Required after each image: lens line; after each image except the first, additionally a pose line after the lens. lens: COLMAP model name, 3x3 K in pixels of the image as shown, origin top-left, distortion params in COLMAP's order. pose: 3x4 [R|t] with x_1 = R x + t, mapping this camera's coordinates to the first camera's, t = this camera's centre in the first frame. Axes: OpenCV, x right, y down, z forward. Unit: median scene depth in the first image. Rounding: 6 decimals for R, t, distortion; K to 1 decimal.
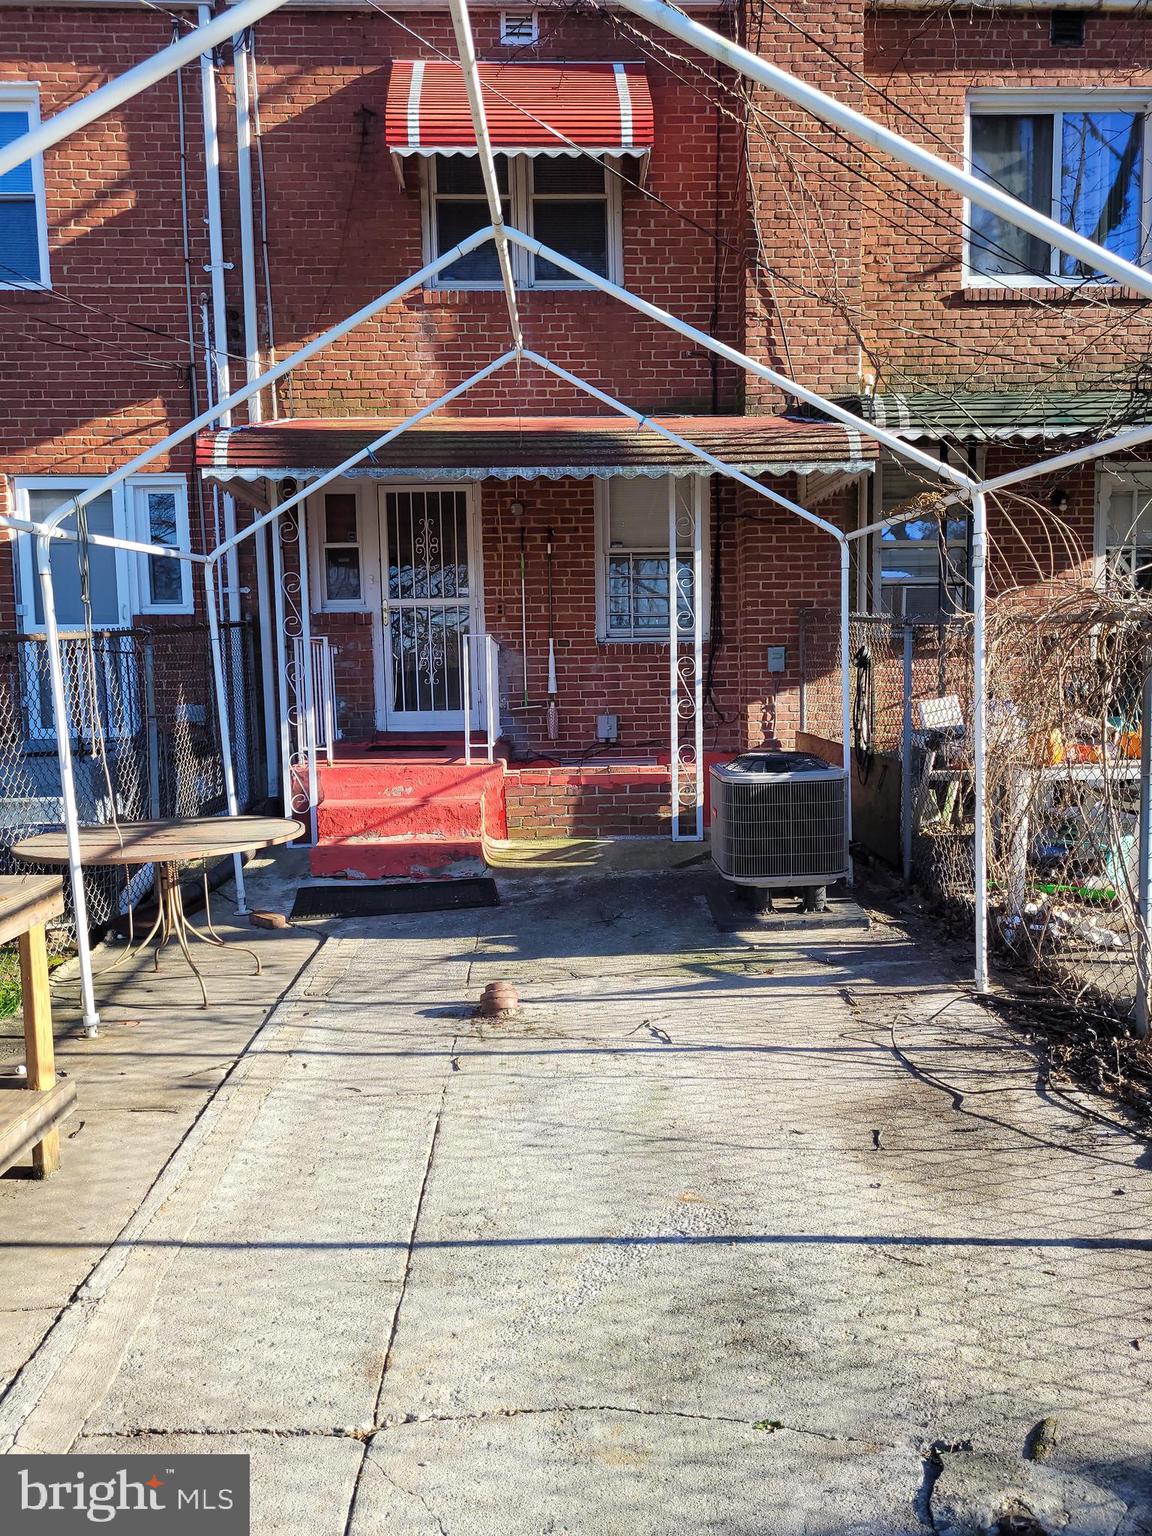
lens RADIAL K [[1157.8, 0, 576.0], [0, 1157.8, 768.0], [0, 0, 1]] dist [0.070188, -0.065622]
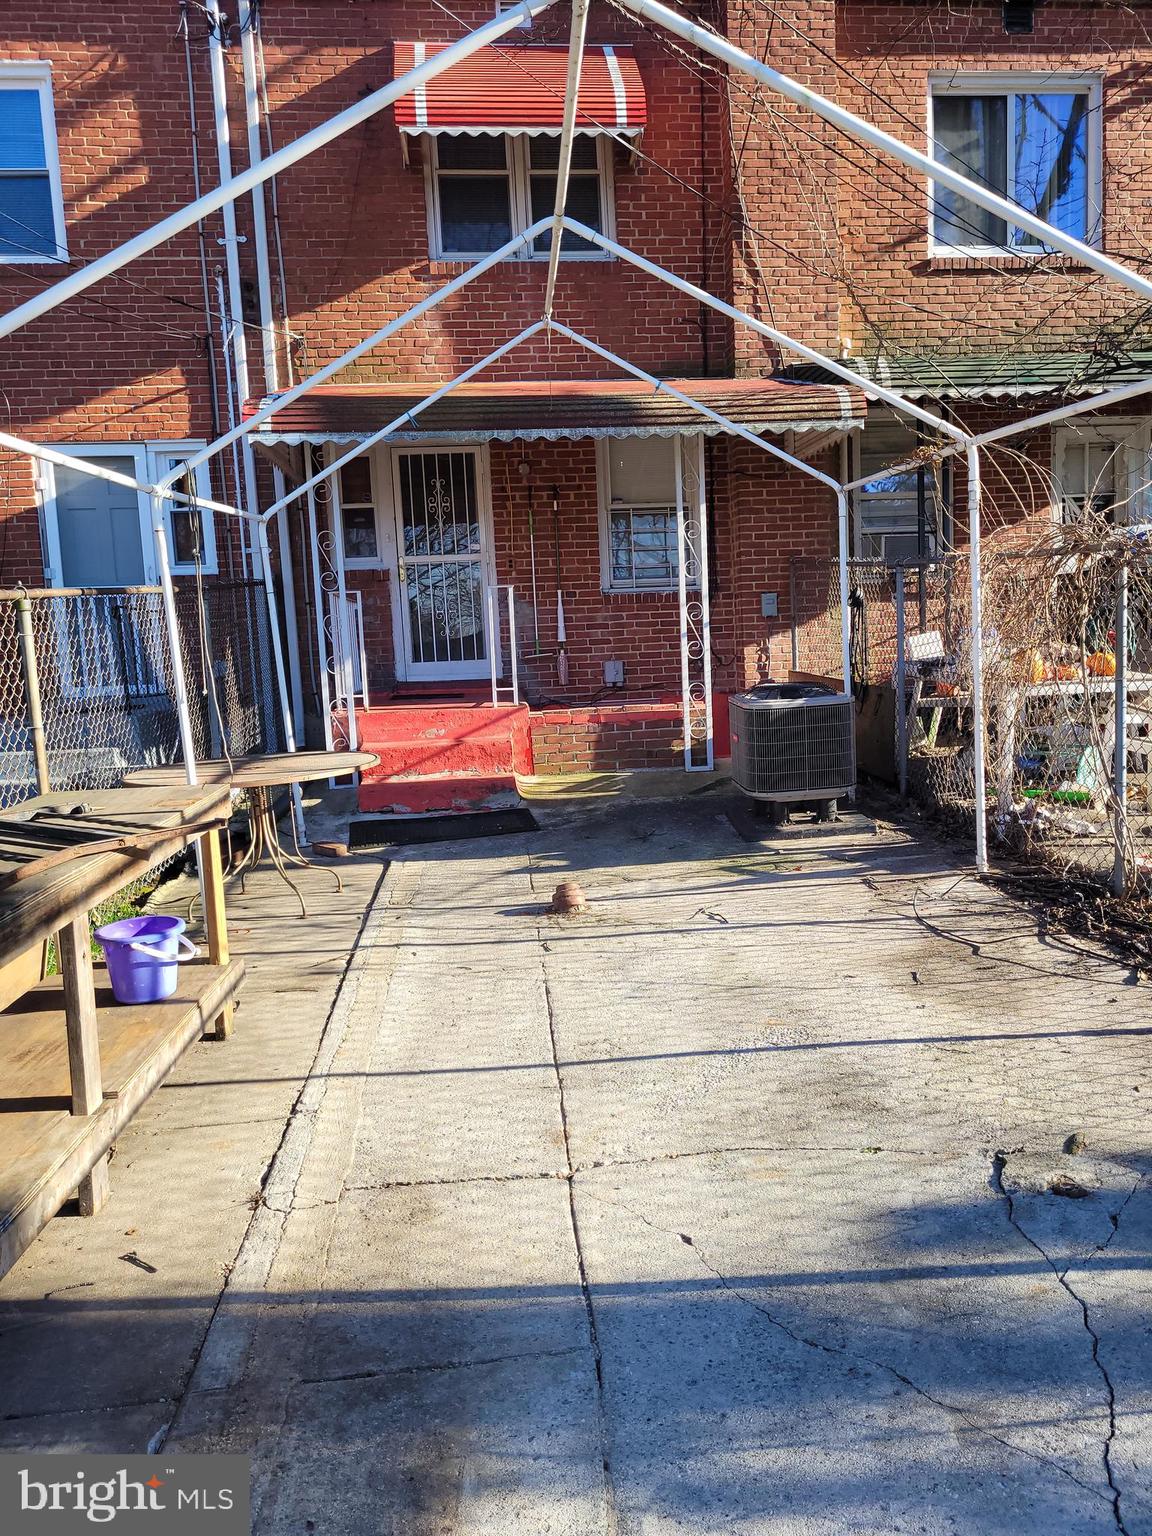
lens RADIAL K [[1209.4, 0, 576.0], [0, 1209.4, 768.0], [0, 0, 1]] dist [0.072706, -0.074181]
pose [[0.997518, -0.030718, 0.063362, -0.092905], [0.029475, 0.999356, 0.020463, 0.033405], [-0.063950, -0.018545, 0.997781, -0.132822]]
